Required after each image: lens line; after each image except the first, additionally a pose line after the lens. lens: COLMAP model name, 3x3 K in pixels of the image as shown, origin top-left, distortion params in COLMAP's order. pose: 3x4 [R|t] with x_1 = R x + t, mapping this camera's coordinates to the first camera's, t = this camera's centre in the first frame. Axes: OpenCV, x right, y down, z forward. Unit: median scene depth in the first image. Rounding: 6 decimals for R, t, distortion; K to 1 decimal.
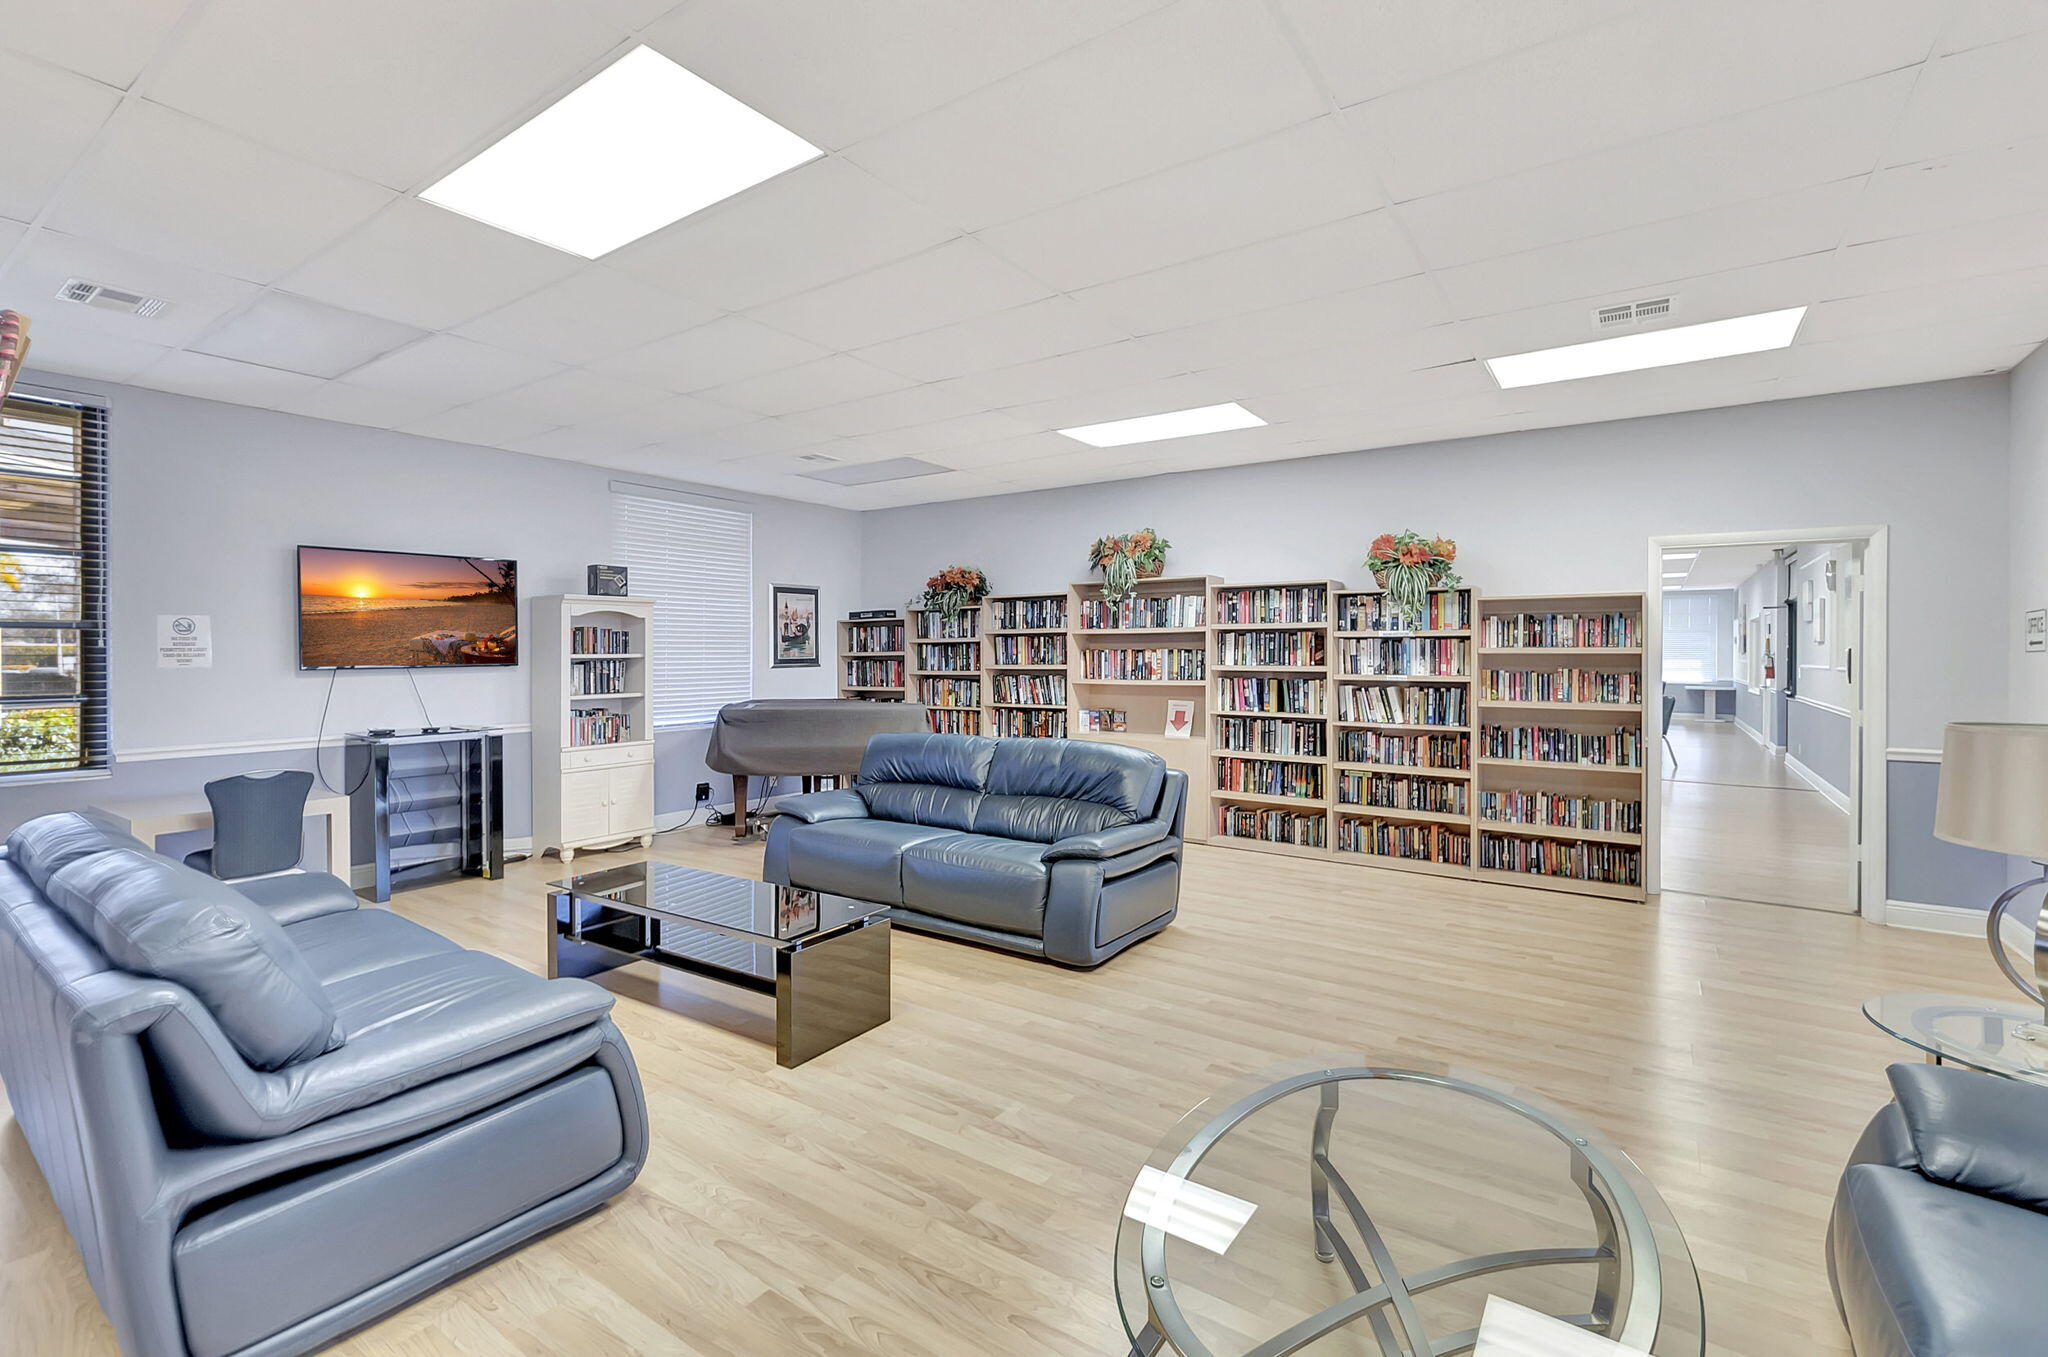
lens RADIAL K [[910.8, 0, 1022.7], [0, 910.8, 670.5], [0, 0, 1]] dist [-0.000348, -0.006374]
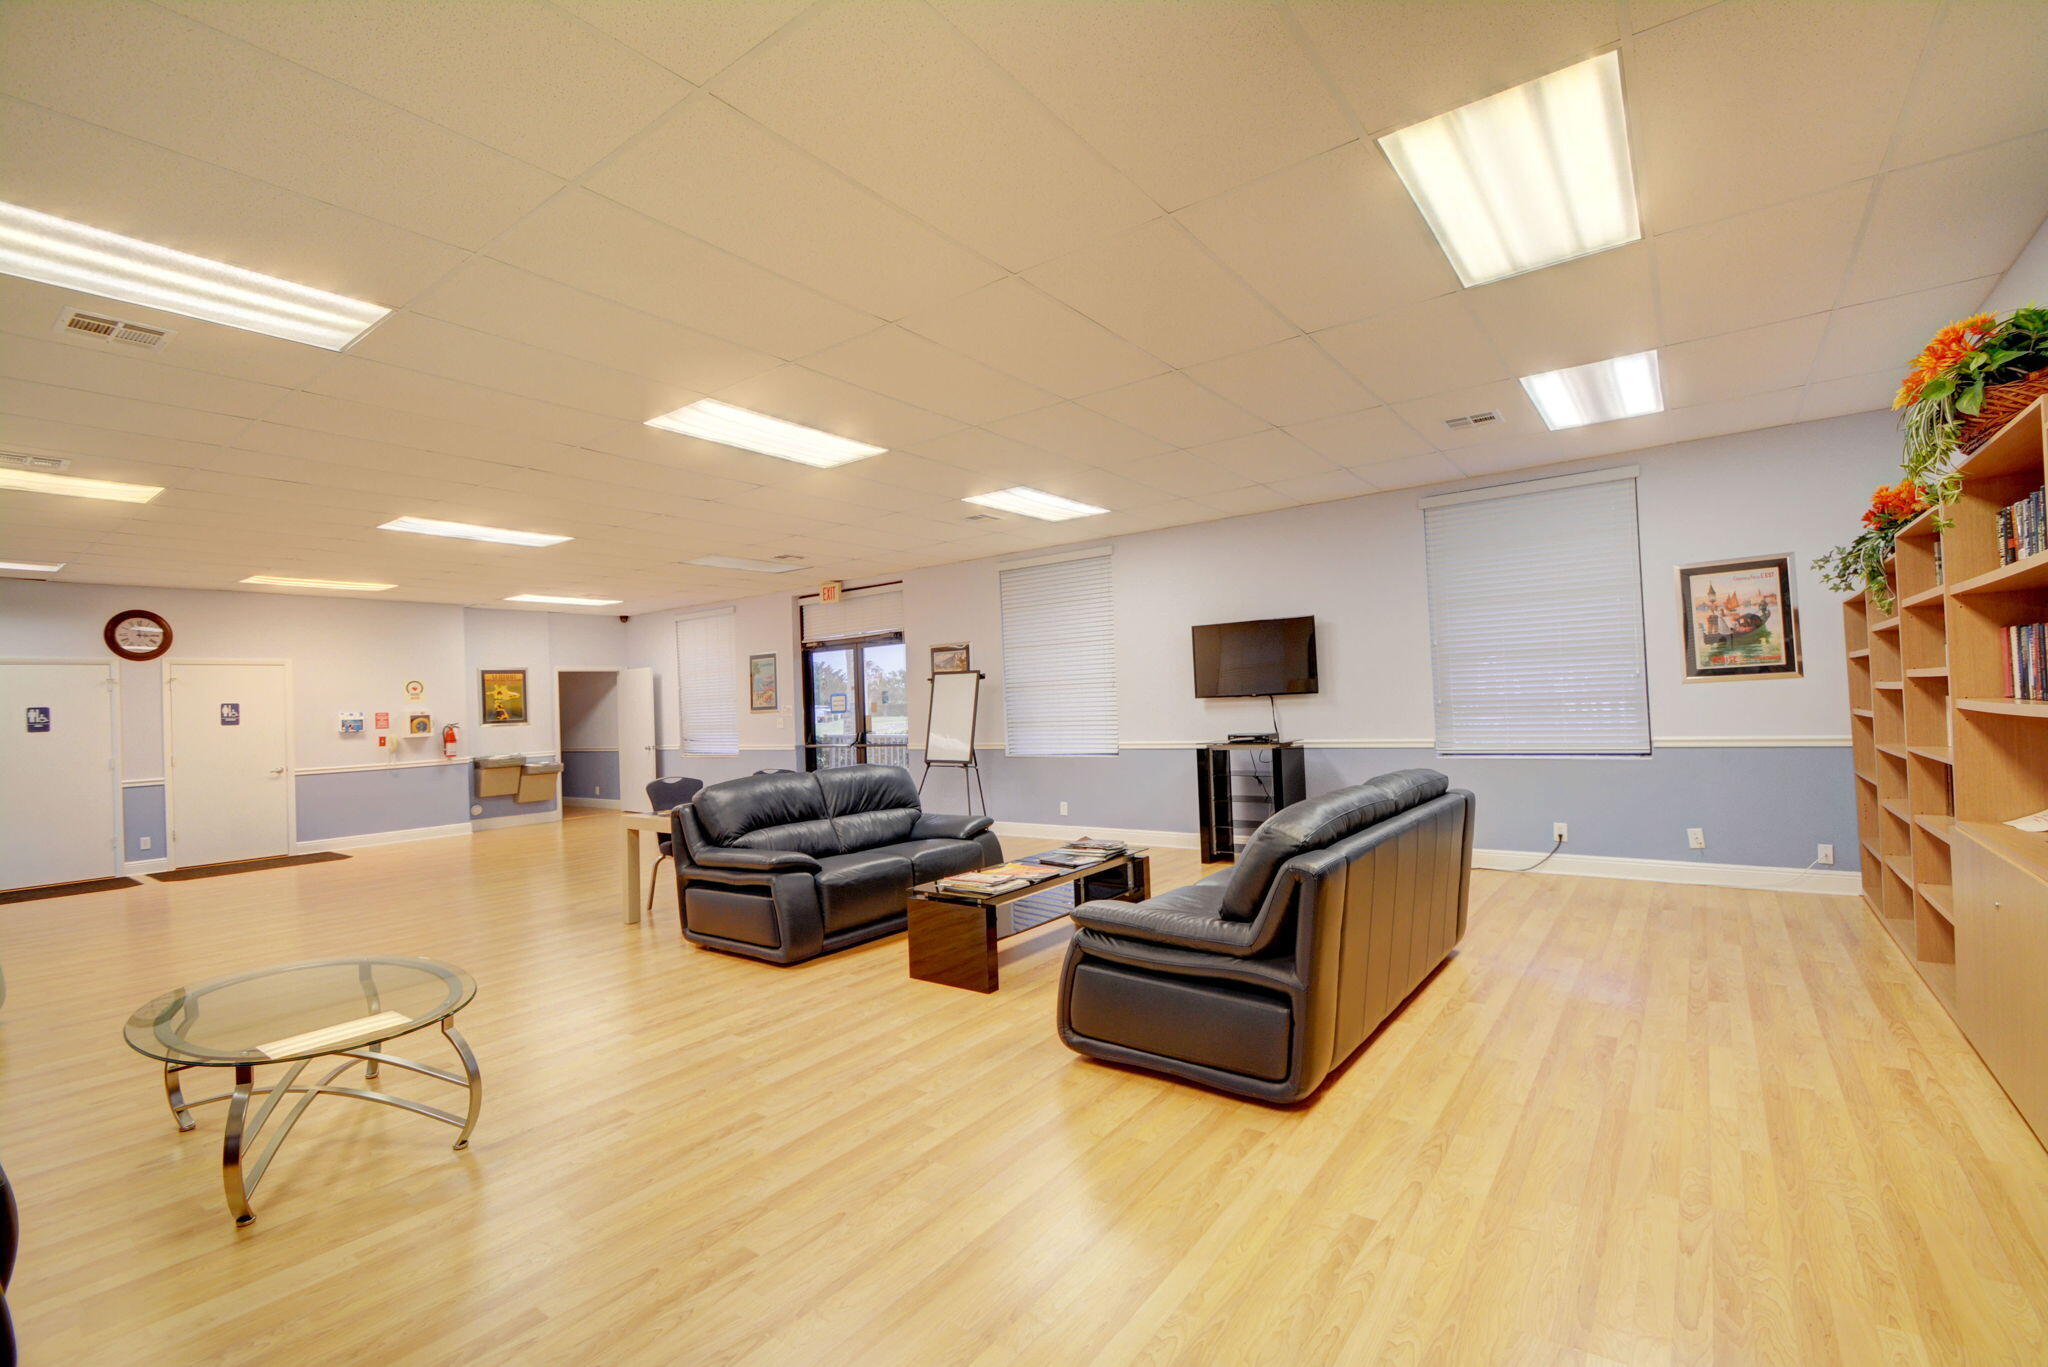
lens RADIAL K [[907.1, 0, 1055.9], [0, 907.1, 681.2], [0, 0, 1]] dist [-0.000576, -0.010903]
pose [[-0.012488, -0.014088, -0.999823, 0.762576], [0.018942, 0.999718, -0.014323, -0.002610], [0.999743, -0.019117, -0.012218, 0.872853]]
